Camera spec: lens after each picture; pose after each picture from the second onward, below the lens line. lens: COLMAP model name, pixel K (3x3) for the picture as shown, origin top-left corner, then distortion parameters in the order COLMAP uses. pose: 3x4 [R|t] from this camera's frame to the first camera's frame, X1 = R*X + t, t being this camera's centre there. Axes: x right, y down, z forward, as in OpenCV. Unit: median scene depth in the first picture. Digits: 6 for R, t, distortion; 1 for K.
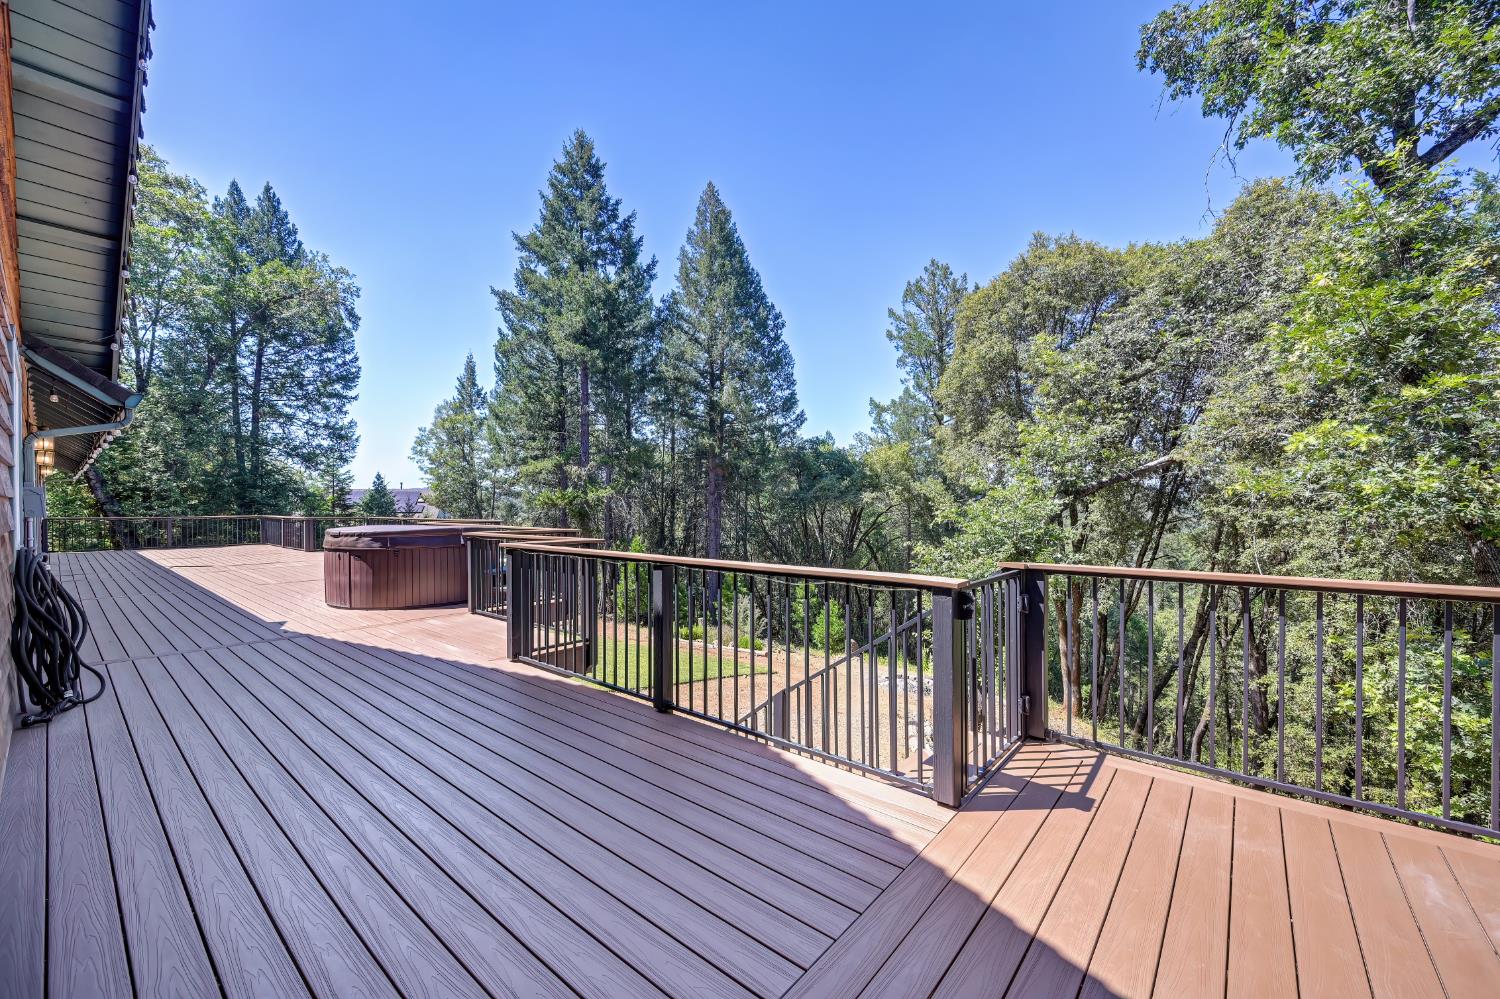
lens RADIAL K [[593.8, 0, 750.5], [0, 593.8, 502.7], [0, 0, 1]] dist [0.000168, -0.000088]
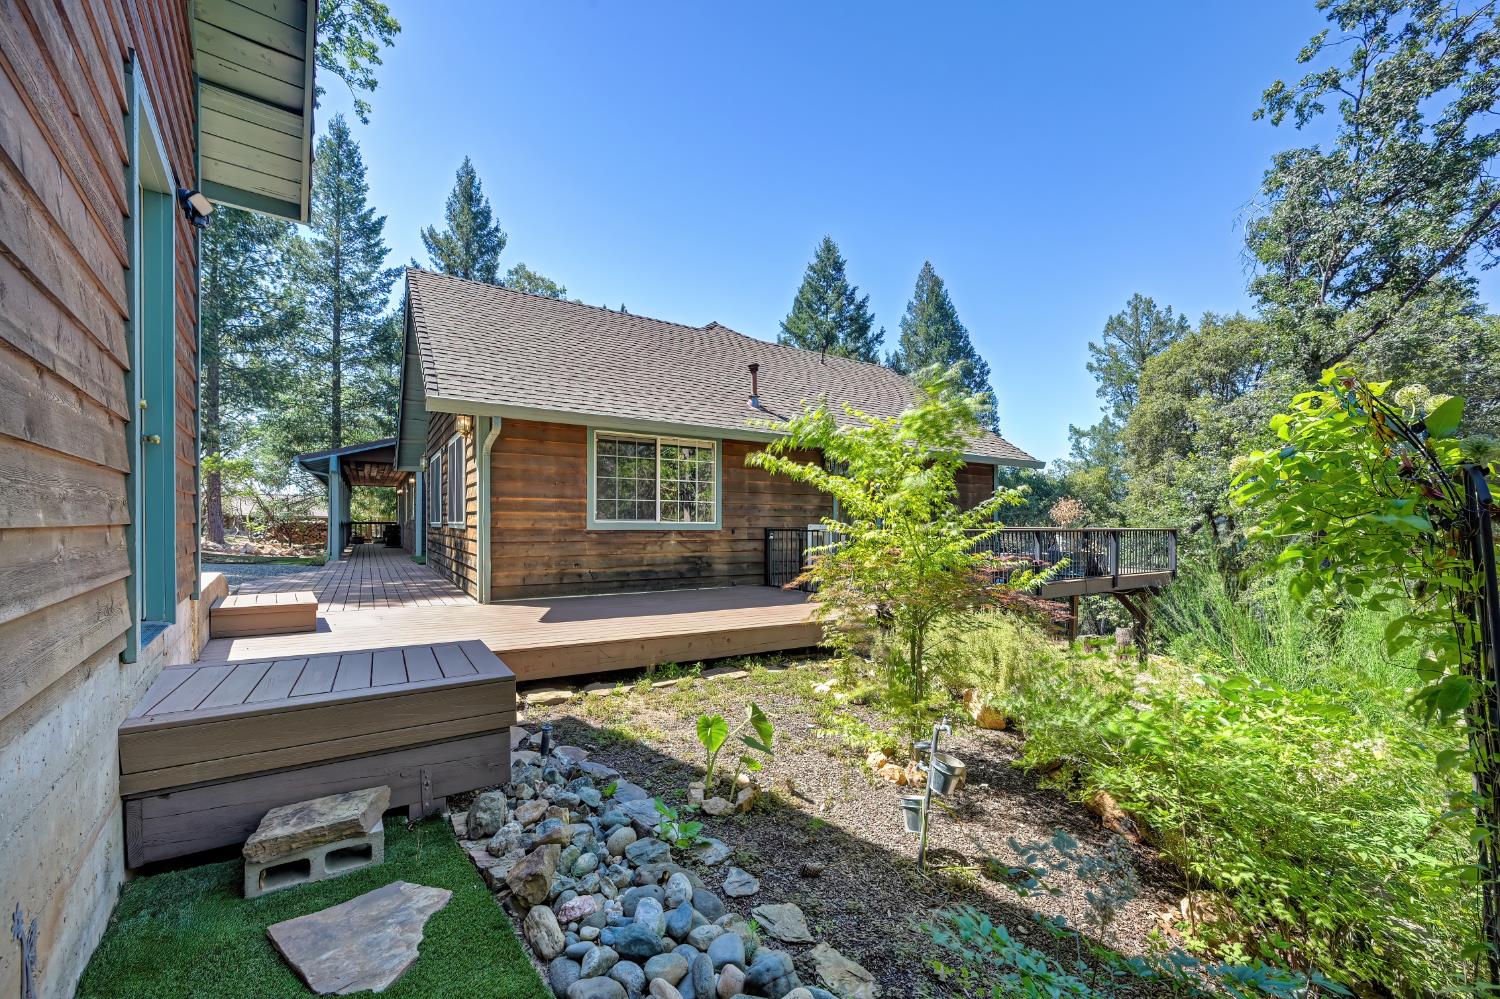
lens RADIAL K [[593.8, 0, 752.1], [0, 593.8, 526.6], [0, 0, 1]] dist [0.000168, -0.000088]
pose [[0.956255, 0.010112, -0.292360, -0.048925], [-0.007712, 0.999926, 0.009360, 0.006841], [0.292433, -0.006696, 0.956263, -0.299678]]
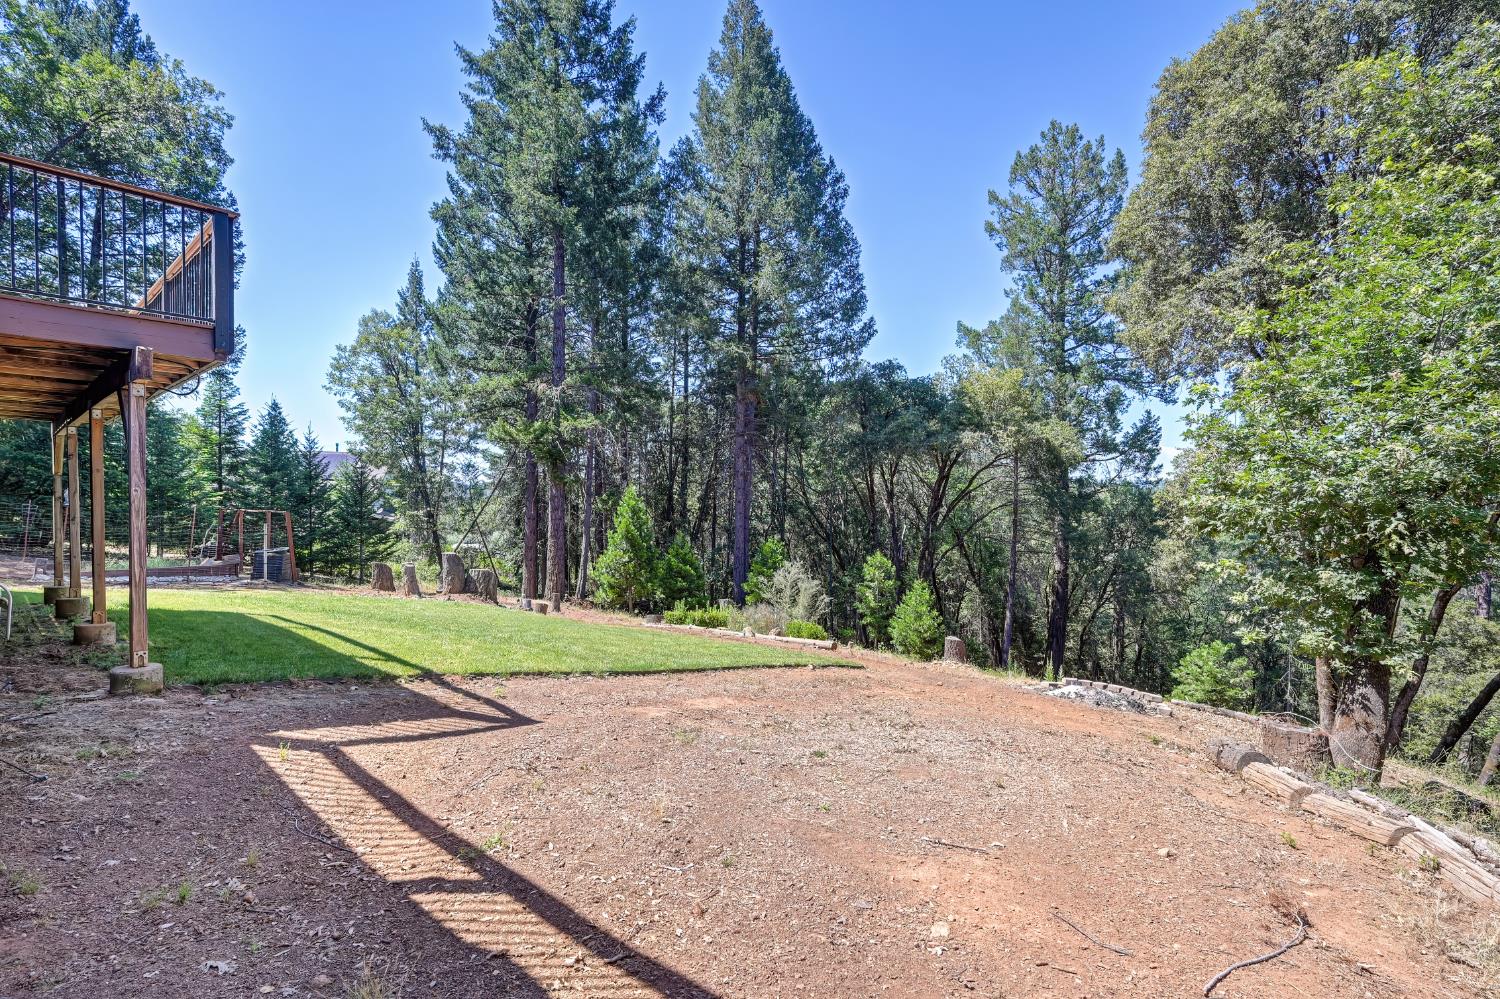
lens RADIAL K [[725.5, 0, 751.1], [0, 725.5, 508.3], [0, 0, 1]] dist [0.002767, -0.000474]
pose [[0.999073, 0.012248, -0.041281, -0.016198], [-0.011645, 0.999822, 0.014828, 0.059455], [0.041455, -0.014333, 0.999038, 0.148362]]
